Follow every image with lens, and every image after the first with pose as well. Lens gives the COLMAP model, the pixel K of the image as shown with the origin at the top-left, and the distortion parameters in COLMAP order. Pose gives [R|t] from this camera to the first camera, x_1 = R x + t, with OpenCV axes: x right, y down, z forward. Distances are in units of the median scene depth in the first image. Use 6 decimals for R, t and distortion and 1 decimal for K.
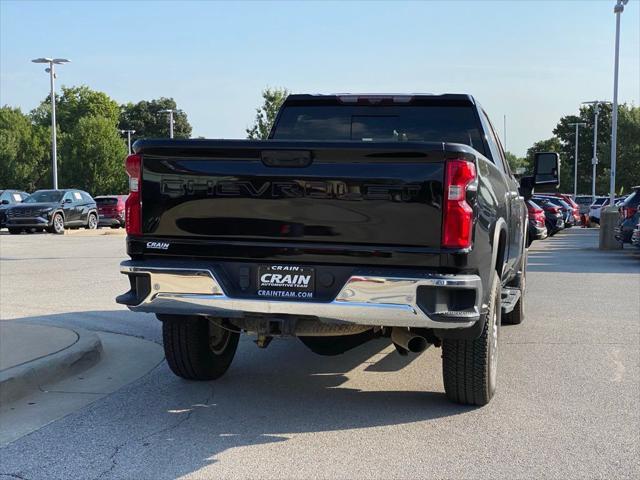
lens RADIAL K [[1002.3, 0, 320.0], [0, 1002.3, 240.0], [0, 0, 1]] dist [0.045787, 0.059442]
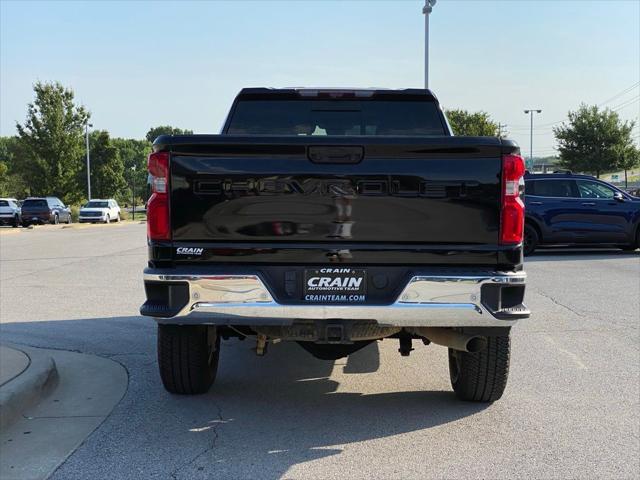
lens RADIAL K [[1002.3, 0, 320.0], [0, 1002.3, 240.0], [0, 0, 1]] dist [0.045787, 0.059442]
pose [[0.970642, -0.027172, 0.238989, -0.266132], [0.026290, 0.999631, 0.006877, -0.007552], [-0.239088, -0.000392, 0.970998, 0.082136]]
